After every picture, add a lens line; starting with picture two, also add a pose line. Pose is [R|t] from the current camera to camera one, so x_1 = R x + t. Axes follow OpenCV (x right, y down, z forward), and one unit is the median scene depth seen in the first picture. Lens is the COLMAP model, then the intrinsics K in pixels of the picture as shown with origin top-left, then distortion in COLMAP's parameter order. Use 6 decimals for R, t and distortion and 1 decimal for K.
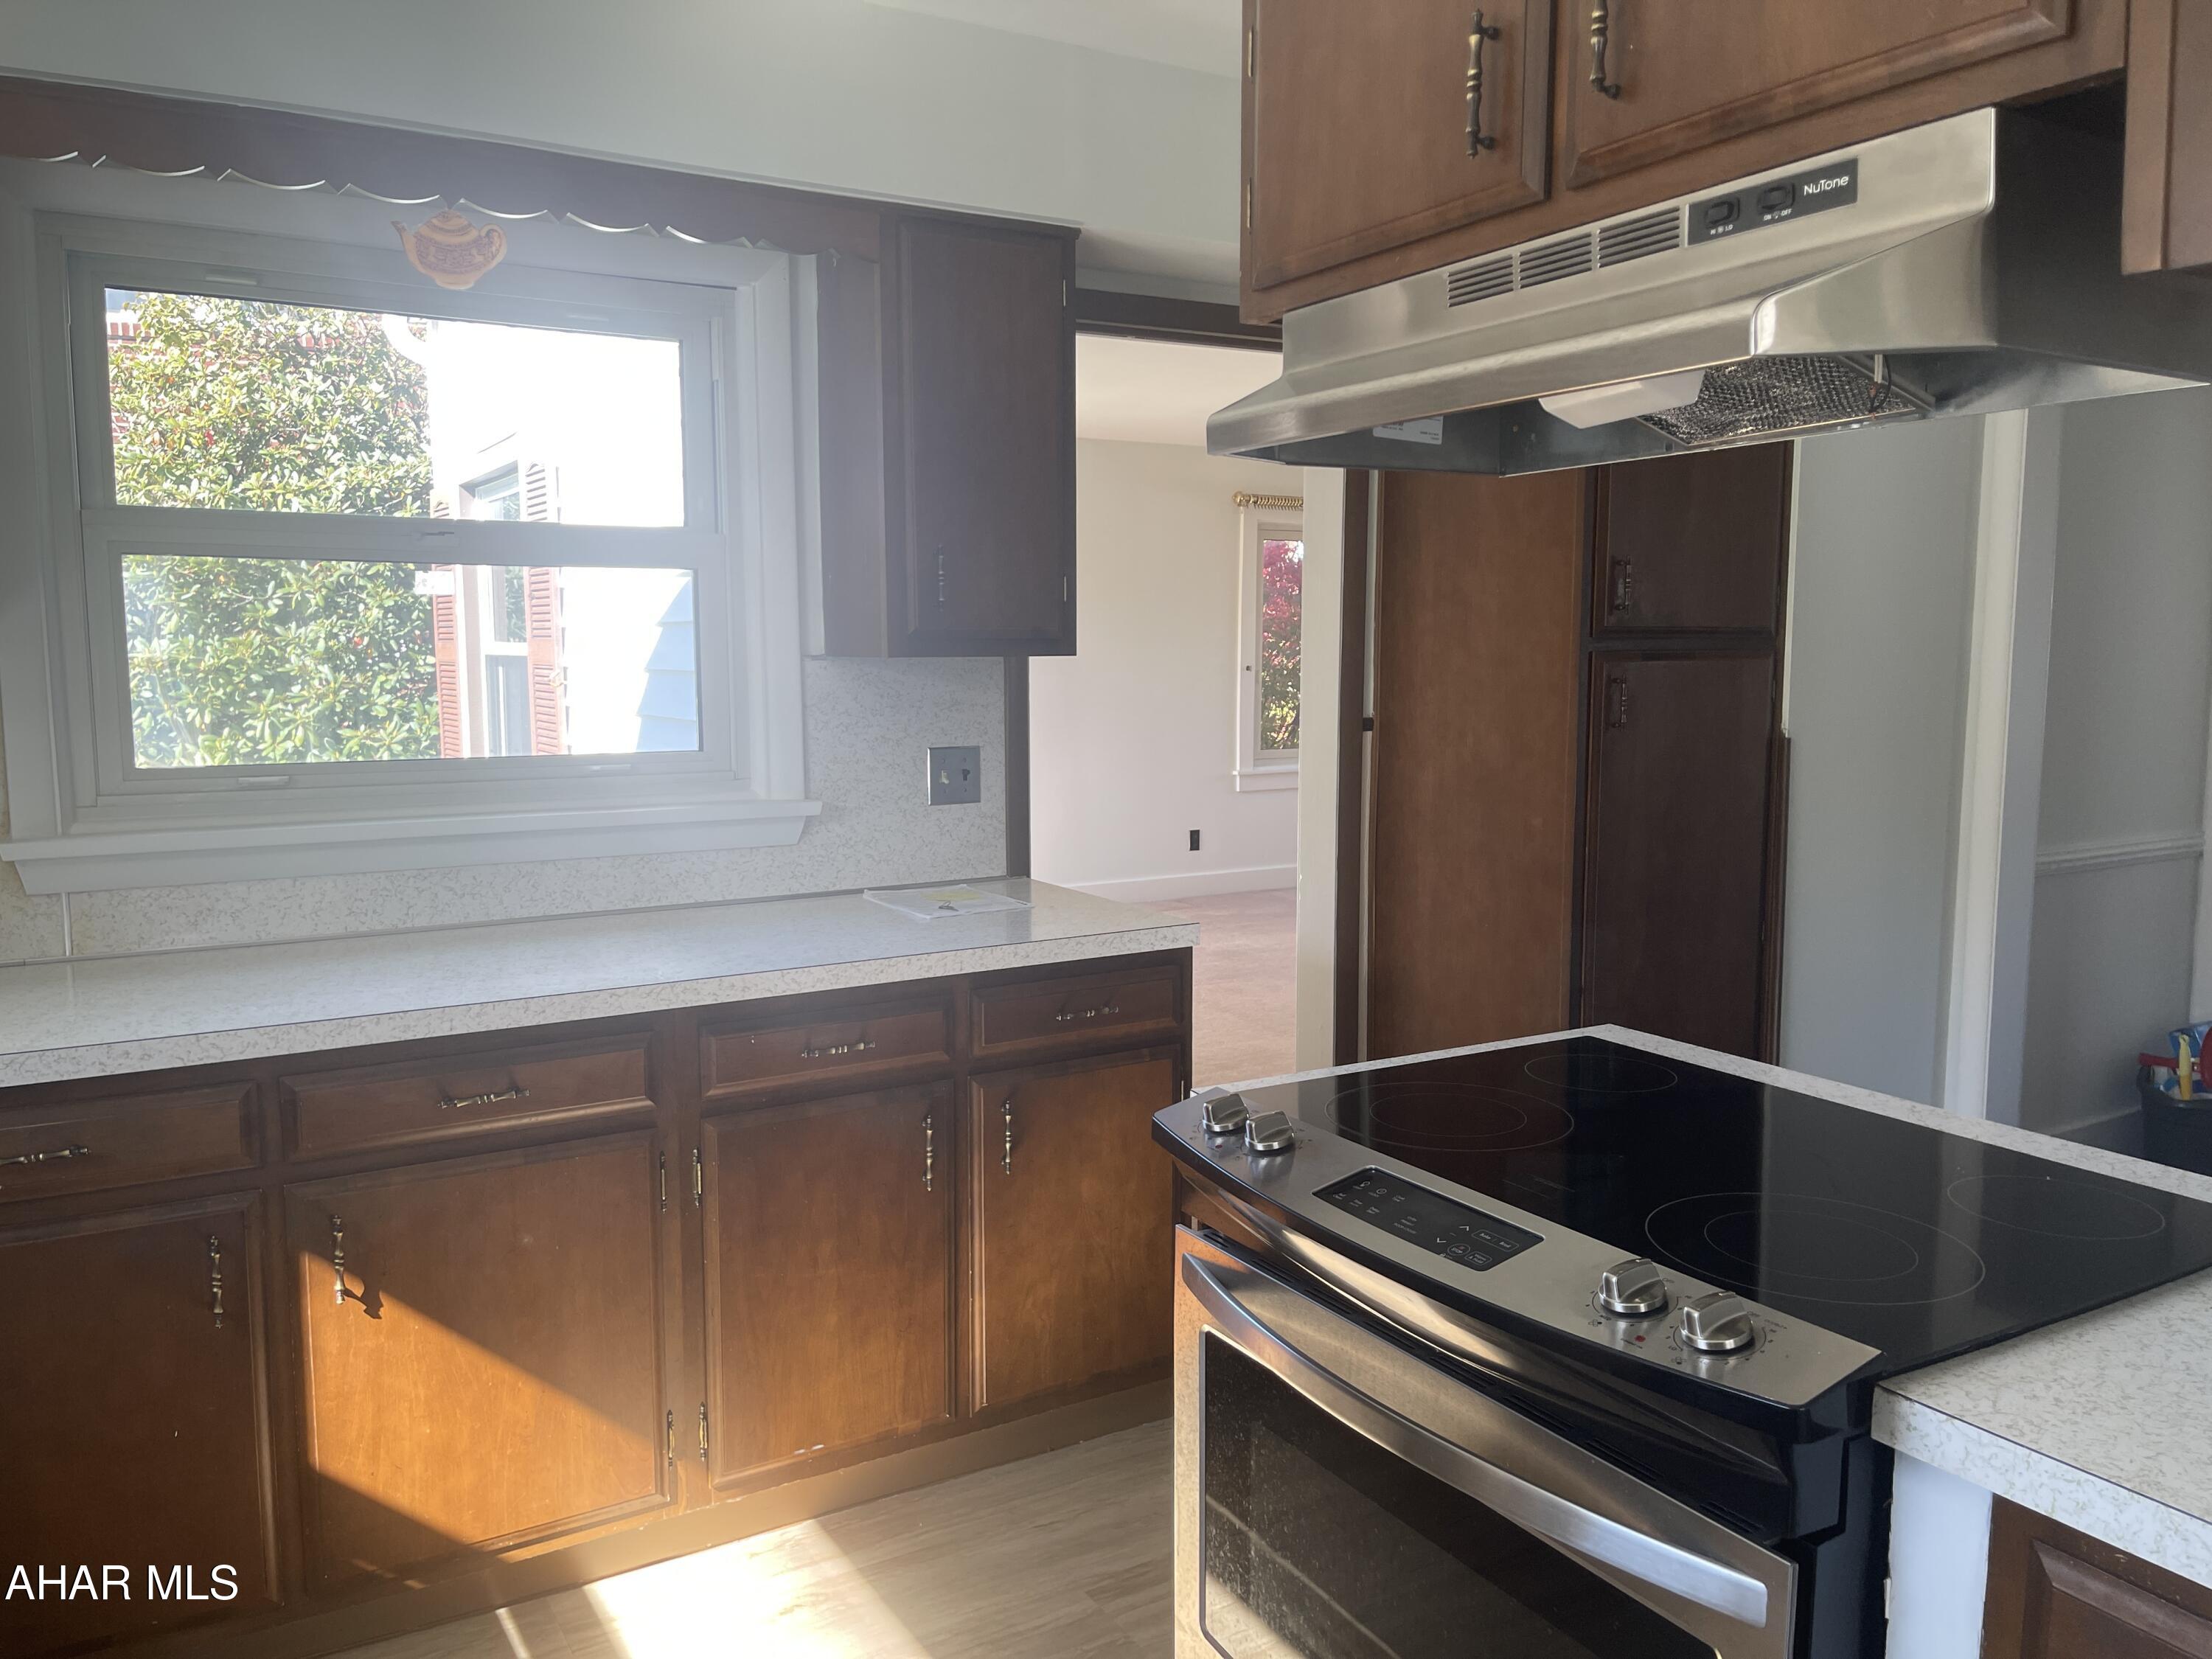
lens RADIAL K [[1671.7, 0, 1105.0], [0, 1671.7, 822.9], [0, 0, 1]] dist [0.041510, -0.042691]
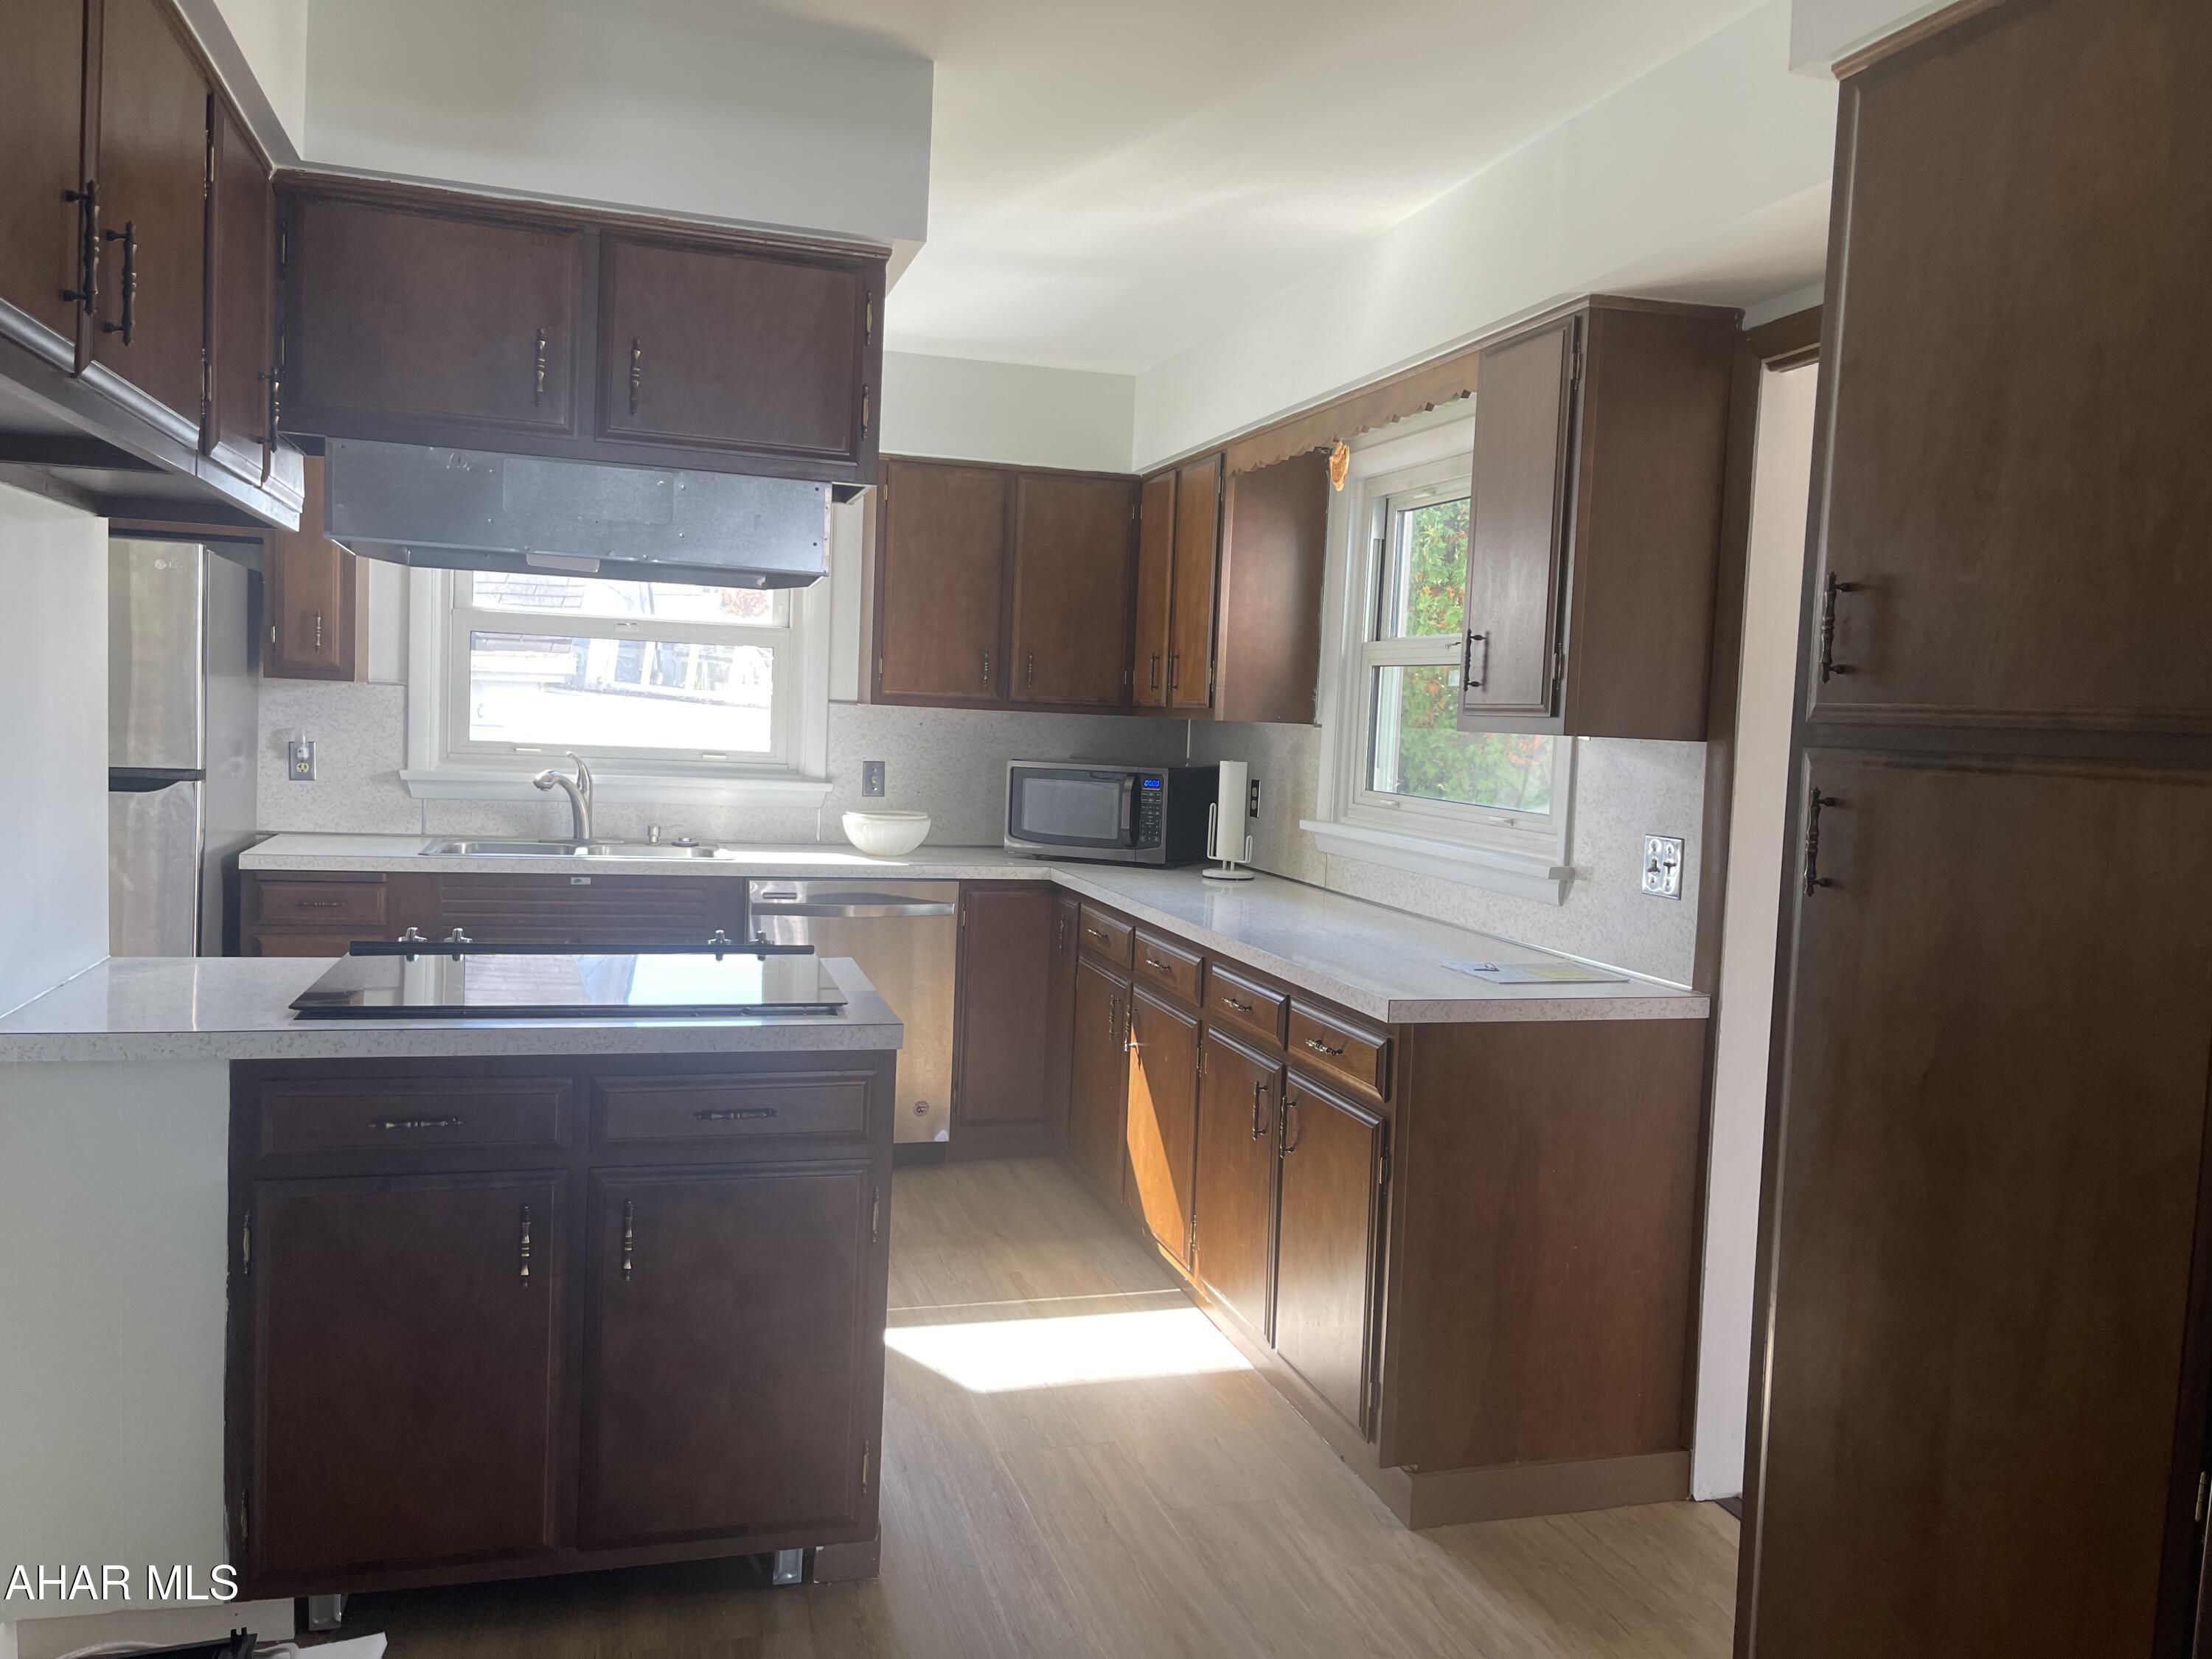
lens RADIAL K [[1671.7, 0, 1107.2], [0, 1671.7, 831.9], [0, 0, 1]] dist [0.041510, -0.042691]
pose [[-0.250123, 0.053507, -0.966734, 0.840824], [-0.156970, 0.983022, 0.095021, -0.082051], [0.955405, 0.175515, -0.237477, 0.854594]]
